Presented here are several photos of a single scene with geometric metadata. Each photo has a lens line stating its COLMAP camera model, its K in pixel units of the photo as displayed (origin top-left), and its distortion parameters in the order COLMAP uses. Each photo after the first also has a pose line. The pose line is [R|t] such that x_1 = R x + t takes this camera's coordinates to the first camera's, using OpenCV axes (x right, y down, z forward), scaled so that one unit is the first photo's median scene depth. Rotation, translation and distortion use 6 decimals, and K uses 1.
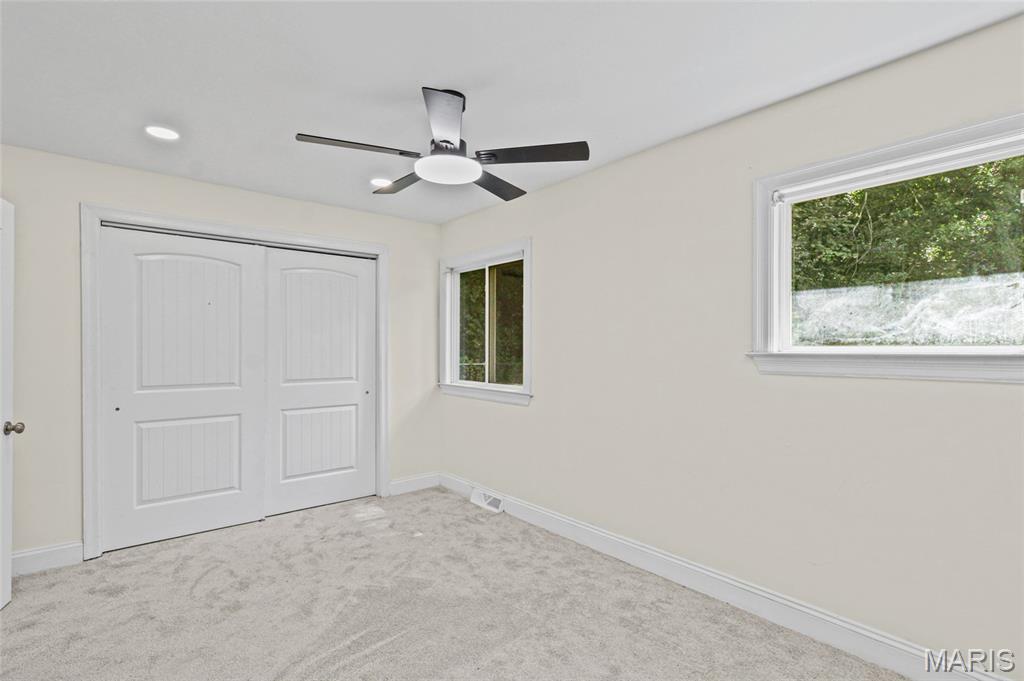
lens RADIAL K [[494.3, 0, 520.9], [0, 494.3, 352.0], [0, 0, 1]] dist [0.011864, -0.000175]
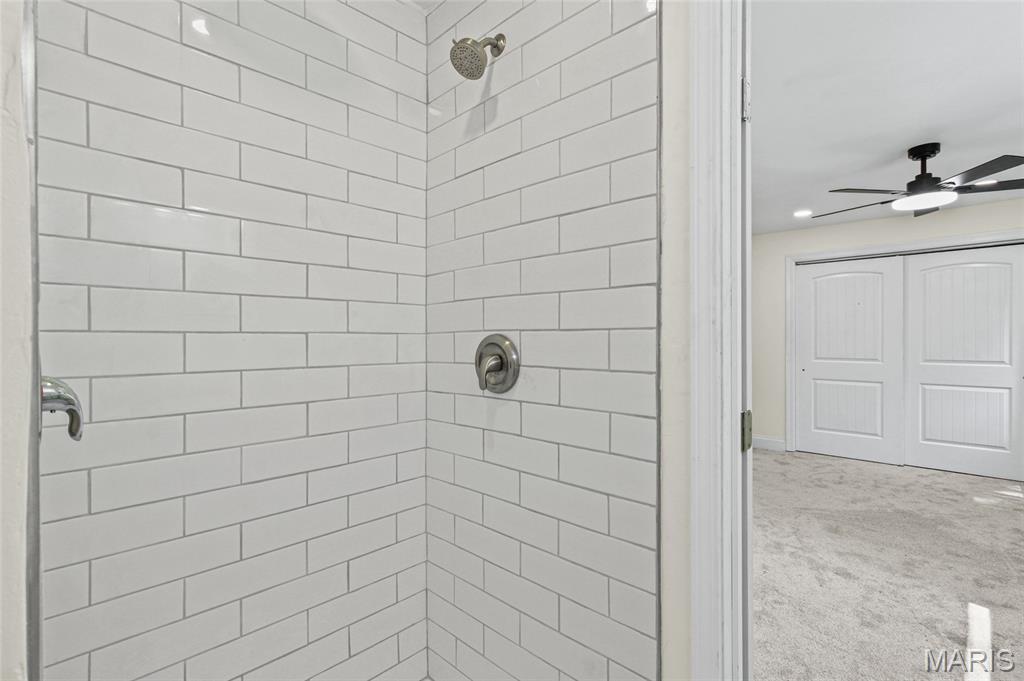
lens RADIAL K [[493.5, 0, 493.8], [0, 493.5, 340.4], [0, 0, 1]] dist [-0.014624, 0.002748]
pose [[0.075122, 0.006303, -0.997154, 0.764392], [-0.003889, 0.999974, 0.006028, 0.005742], [0.997167, 0.003425, 0.075144, -0.187201]]
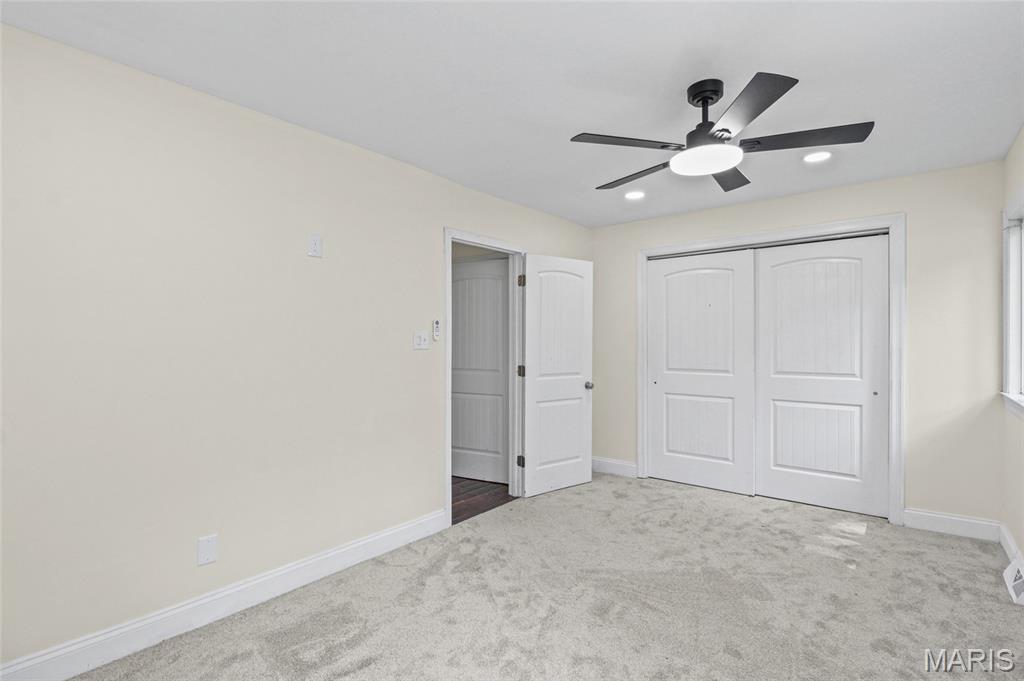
lens RADIAL K [[493.5, 0, 519.0], [0, 493.5, 343.3], [0, 0, 1]] dist [-0.014624, 0.002748]
pose [[0.183503, 0.003848, -0.983012, 0.520215], [-0.005285, 0.999982, 0.002928, -0.003837], [0.983005, 0.004658, 0.183520, 0.320437]]
